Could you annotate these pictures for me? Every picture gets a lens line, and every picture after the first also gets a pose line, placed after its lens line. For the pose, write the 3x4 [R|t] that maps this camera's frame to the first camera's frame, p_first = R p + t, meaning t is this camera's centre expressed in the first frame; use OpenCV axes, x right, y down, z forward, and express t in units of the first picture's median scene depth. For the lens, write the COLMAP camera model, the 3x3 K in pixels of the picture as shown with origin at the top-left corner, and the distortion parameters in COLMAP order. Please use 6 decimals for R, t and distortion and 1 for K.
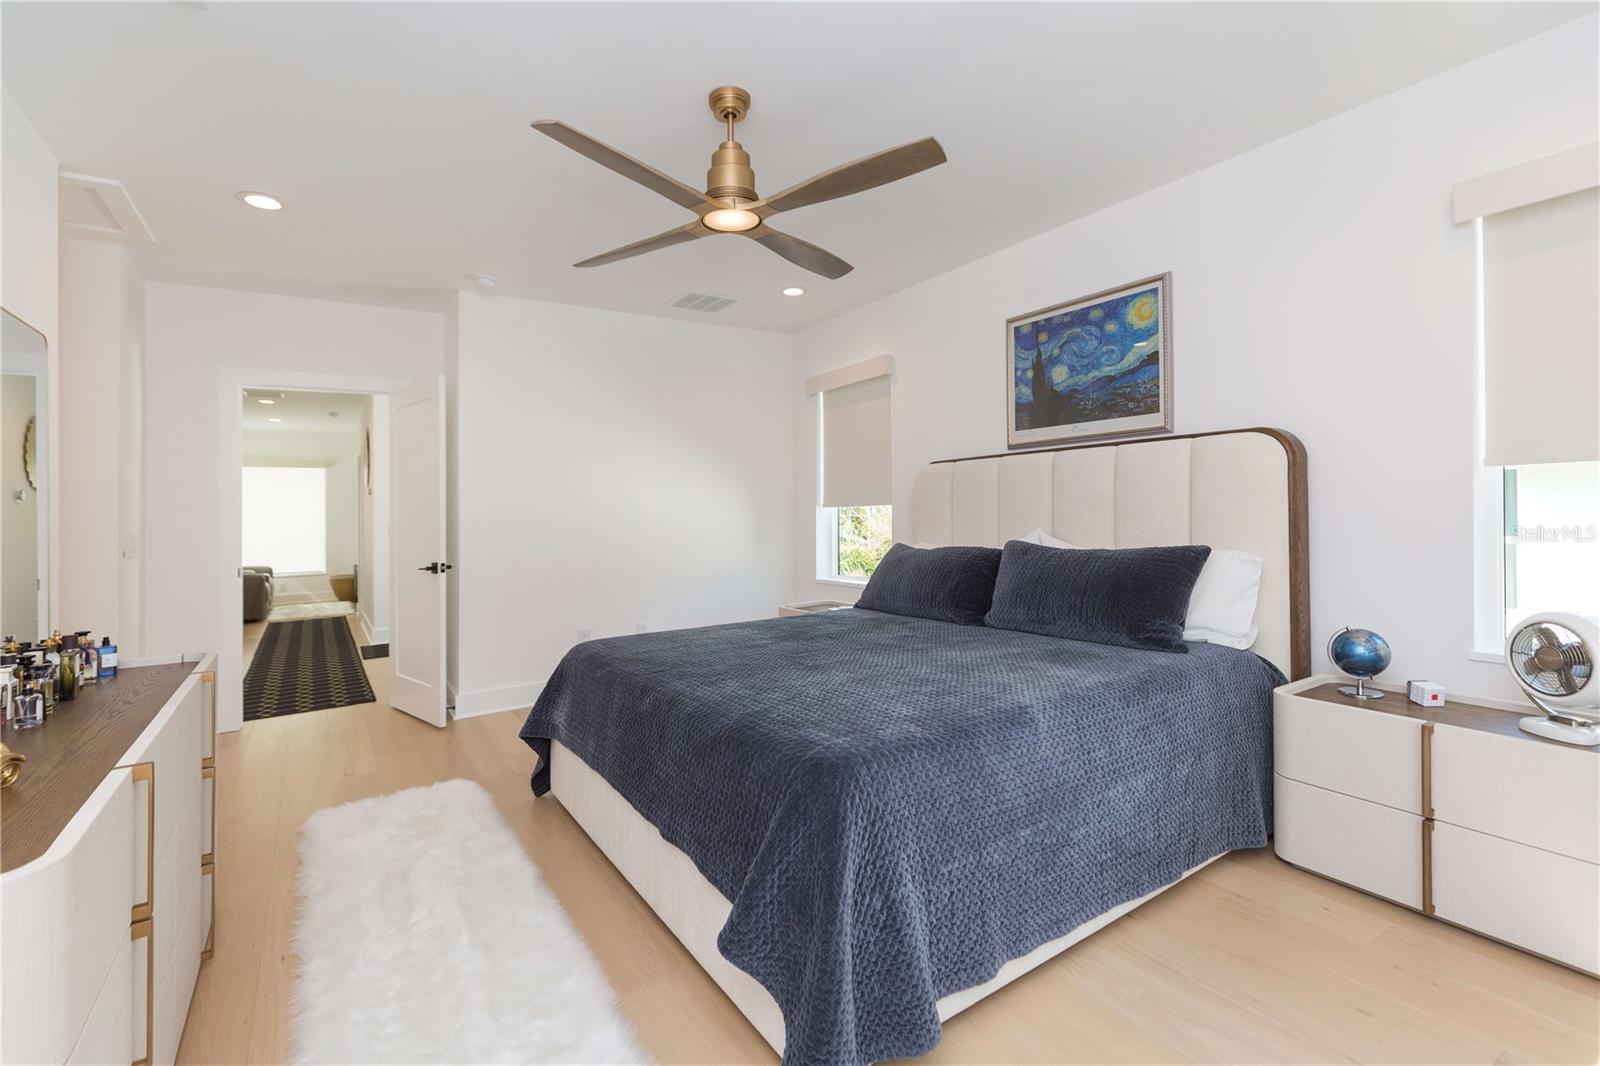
lens RADIAL K [[731.5, 0, 800.2], [0, 731.5, 519.8], [0, 0, 1]] dist [0.017557, -0.000520]
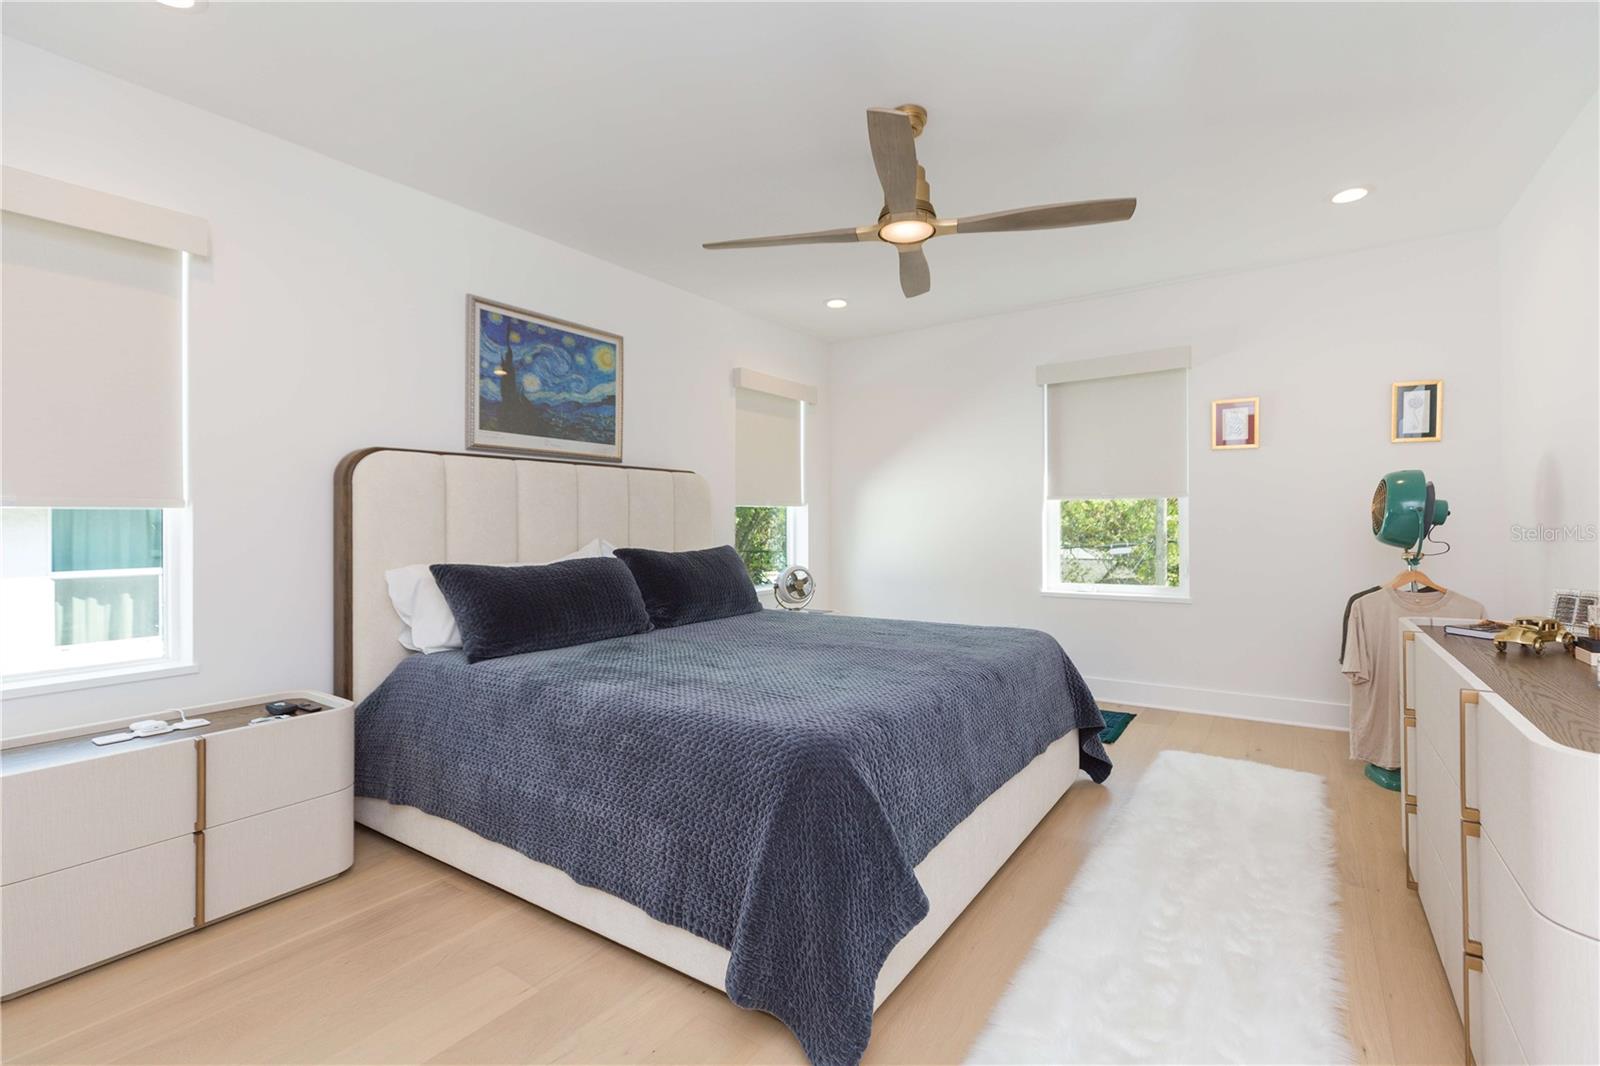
lens RADIAL K [[731.5, 0, 799.9], [0, 731.5, 530.3], [0, 0, 1]] dist [0.017557, -0.000520]
pose [[-0.372010, 0.005294, 0.928214, -0.689170], [0.013453, 0.999909, -0.000311, 0.002526], [-0.928131, 0.012371, -0.372047, 1.039368]]
